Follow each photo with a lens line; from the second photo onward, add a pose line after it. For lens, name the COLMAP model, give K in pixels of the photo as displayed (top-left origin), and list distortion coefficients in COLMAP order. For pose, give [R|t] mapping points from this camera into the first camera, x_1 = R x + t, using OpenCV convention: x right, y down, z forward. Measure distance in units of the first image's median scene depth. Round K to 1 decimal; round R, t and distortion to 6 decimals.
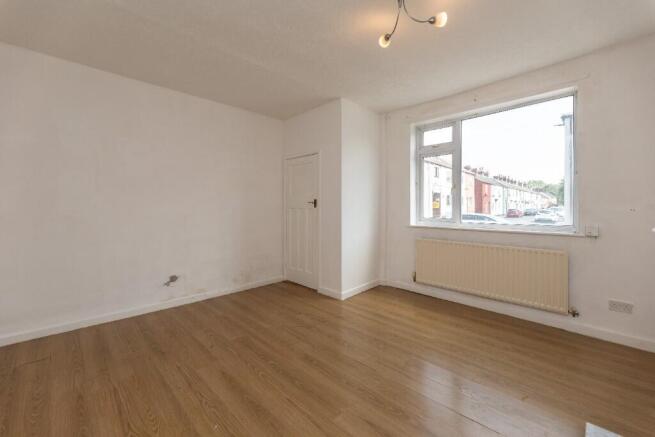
lens RADIAL K [[266.2, 0, 329.2], [0, 266.2, 208.0], [0, 0, 1]] dist [-0.001477, -0.000190]
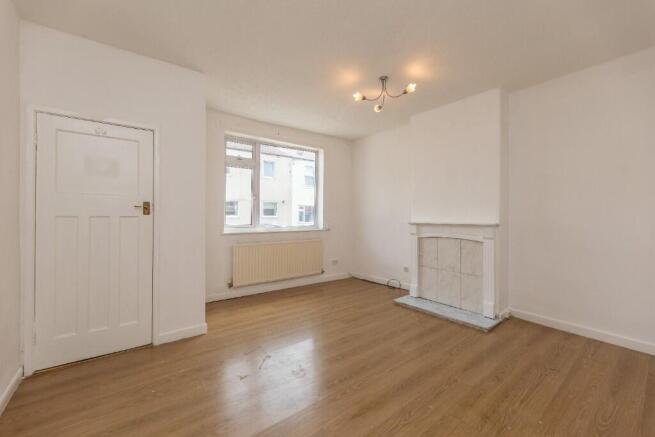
lens RADIAL K [[264.4, 0, 326.2], [0, 264.4, 213.5], [0, 0, 1]] dist [-0.000863, -0.000201]
pose [[0.136489, 0.005841, 0.990624, -0.809923], [0.001286, 0.999981, -0.006073, -0.000560], [-0.990641, 0.002103, 0.136479, 0.646058]]
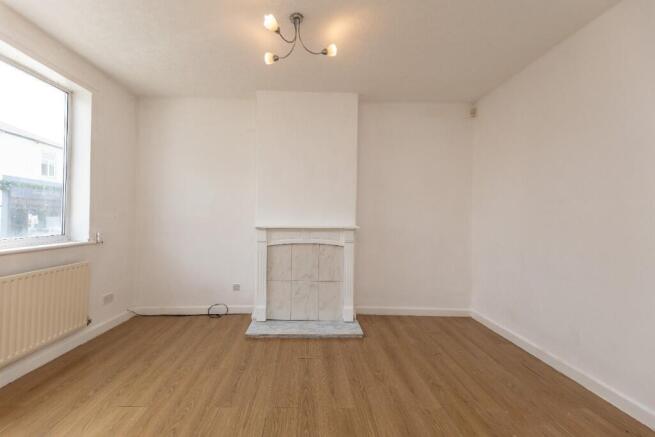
lens RADIAL K [[276.0, 0, 307.1], [0, 276.0, 217.6], [0, 0, 1]] dist [0.001473, 0.000035]
pose [[-0.701533, -0.006274, 0.712610, -0.347081], [-0.008346, 0.999965, 0.000589, -0.002141], [-0.712588, -0.005534, -0.701560, 1.022224]]
